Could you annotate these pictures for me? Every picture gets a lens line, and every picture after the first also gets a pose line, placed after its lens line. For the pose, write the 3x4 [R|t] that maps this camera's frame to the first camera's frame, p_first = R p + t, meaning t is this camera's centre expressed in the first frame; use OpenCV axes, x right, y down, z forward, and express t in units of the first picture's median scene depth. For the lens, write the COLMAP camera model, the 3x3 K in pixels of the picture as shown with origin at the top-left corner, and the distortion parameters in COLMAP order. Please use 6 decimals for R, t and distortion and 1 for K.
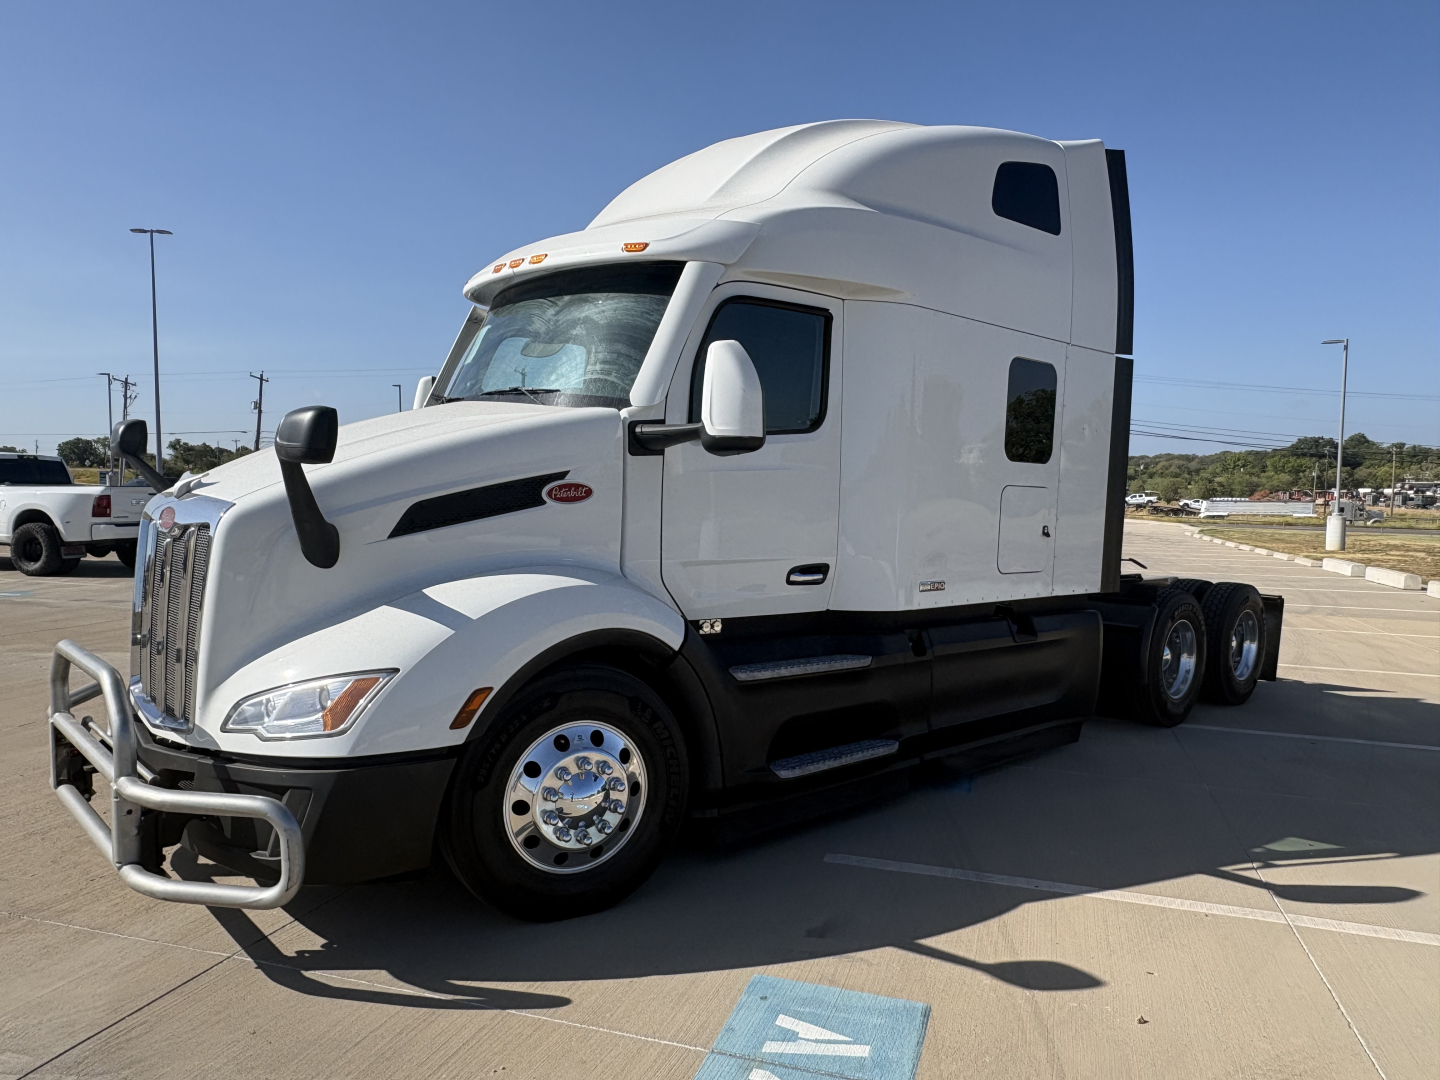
lens RADIAL K [[992.9, 0, 726.8], [0, 992.9, 540.1], [0, 0, 1]] dist [0.006933, 0.001485]
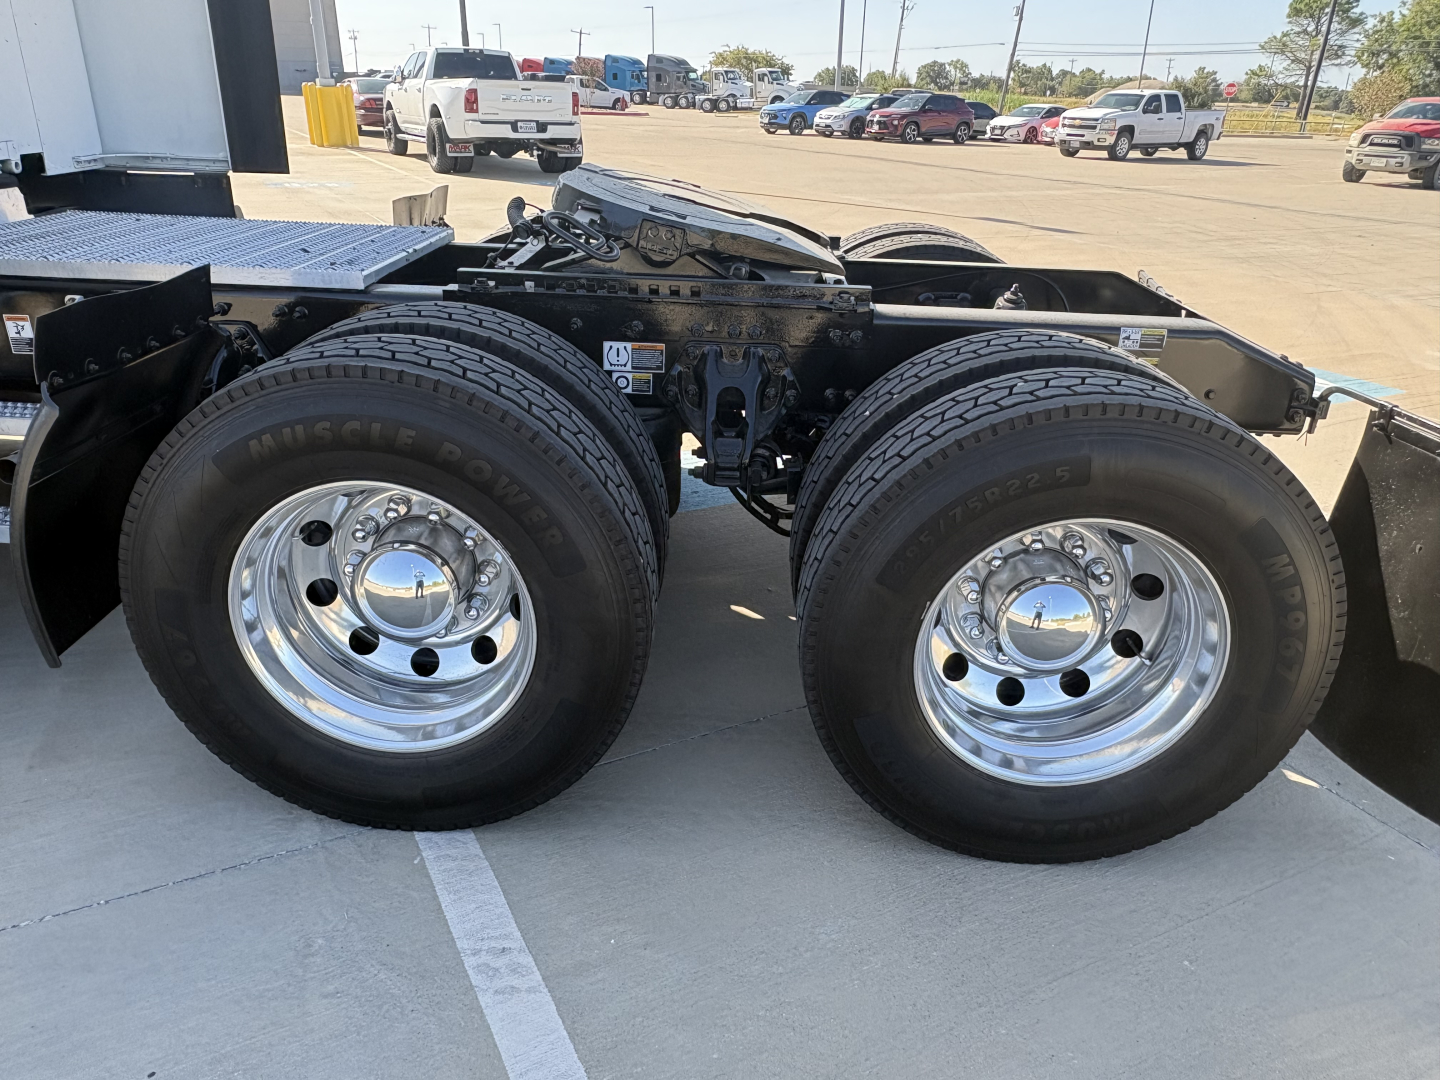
lens RADIAL K [[1002.1, 0, 705.0], [0, 1002.1, 540.3], [0, 0, 1]] dist [-0.005929, 0.004510]
pose [[0.706505, 0.289465, -0.645803, 1.090135], [-0.050935, 0.930958, 0.361556, 0.002676], [0.705873, -0.222547, 0.672470, 1.430587]]
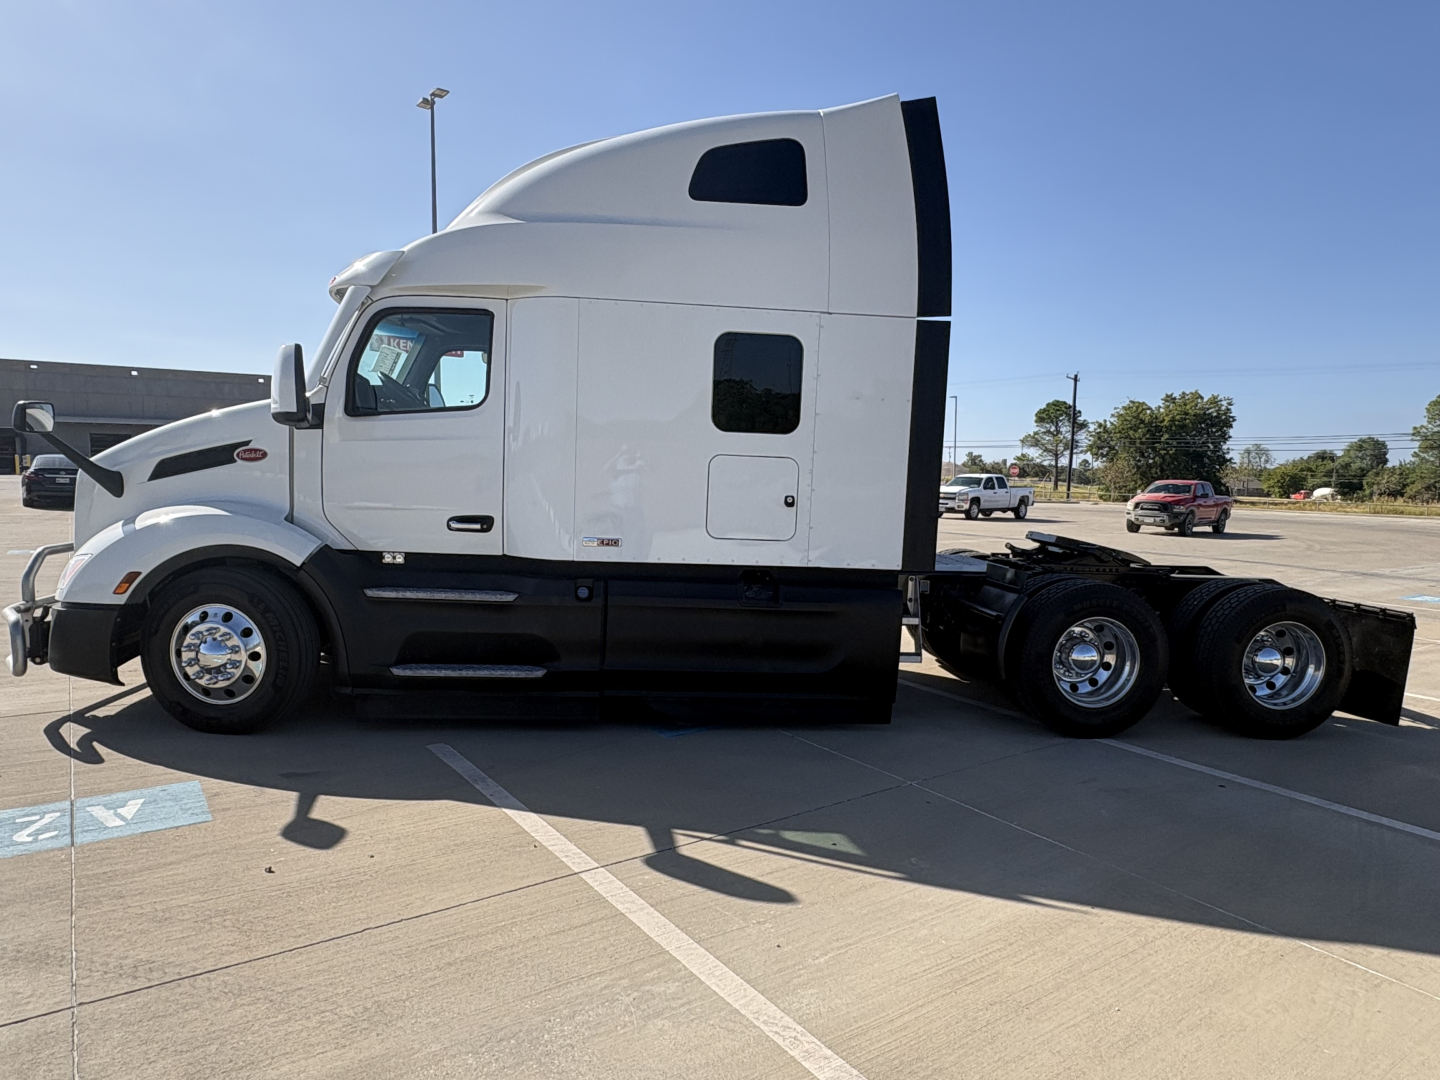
lens RADIAL K [[868.2, 0, 727.4], [0, 868.2, 537.1], [0, 0, 1]] dist [0.000875, 0.001056]
pose [[0.804458, 0.046499, -0.592187, 1.031479], [-0.042945, 0.998875, 0.020094, 0.016447], [0.592455, 0.009266, 0.805550, 0.322579]]
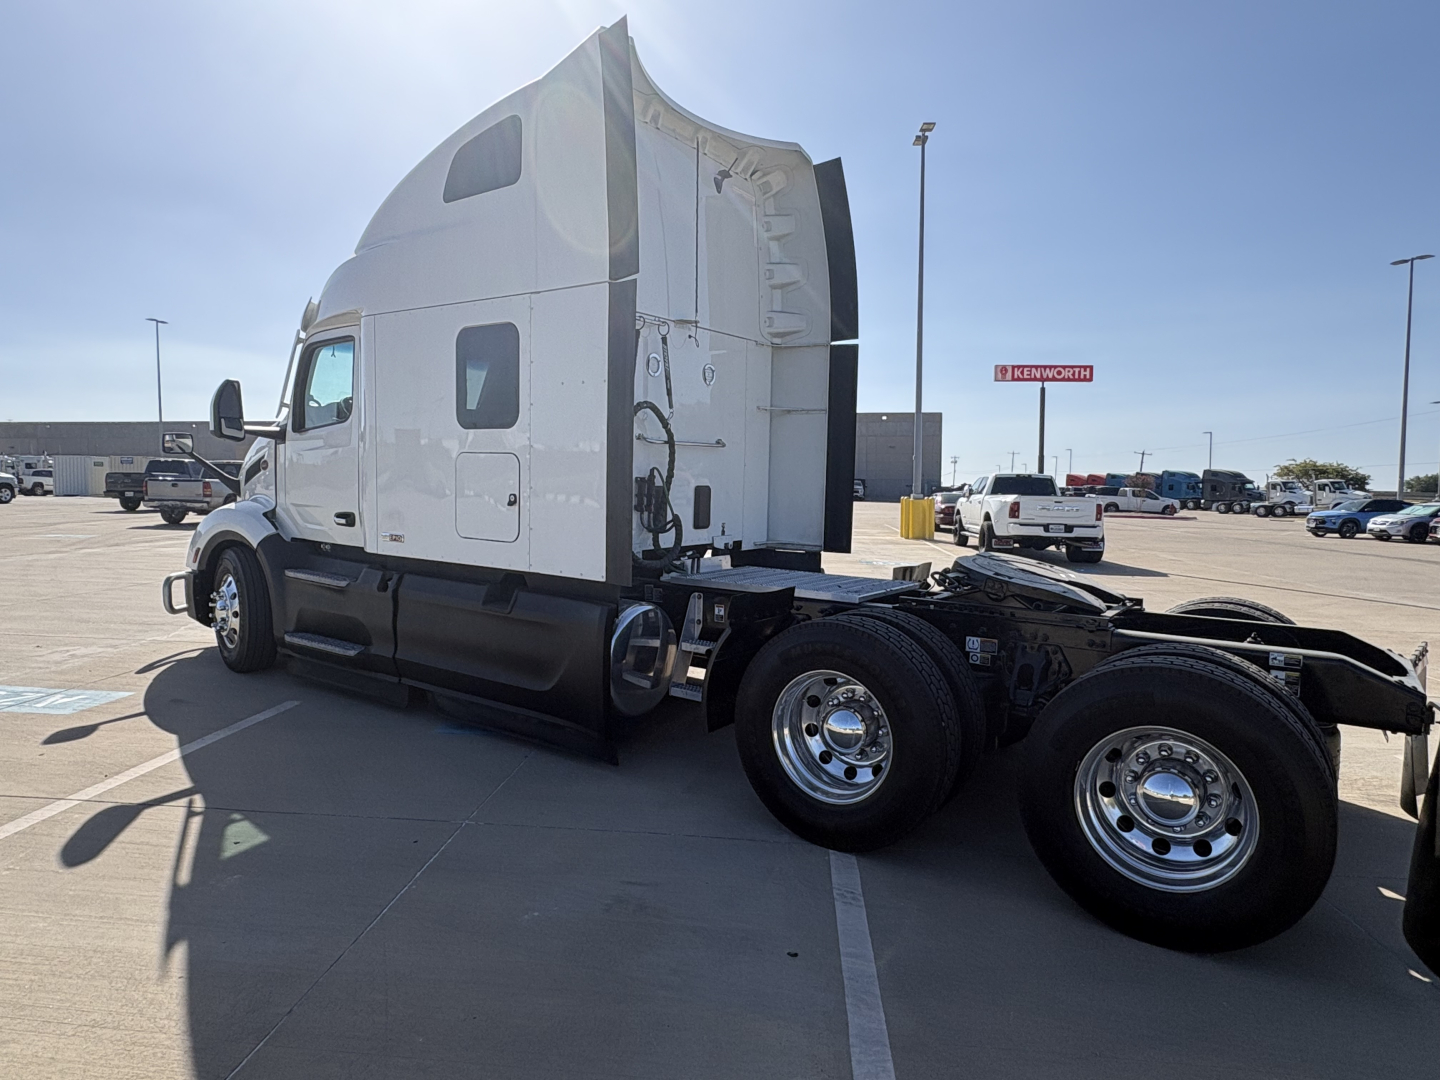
lens RADIAL K [[868.2, 0, 727.4], [0, 868.2, 537.1], [0, 0, 1]] dist [0.000875, 0.001056]
pose [[0.221786, 0.041748, -0.974201, 1.514442], [-0.068015, 0.997312, 0.027254, -0.012629], [0.972720, 0.060215, 0.224029, 1.316396]]
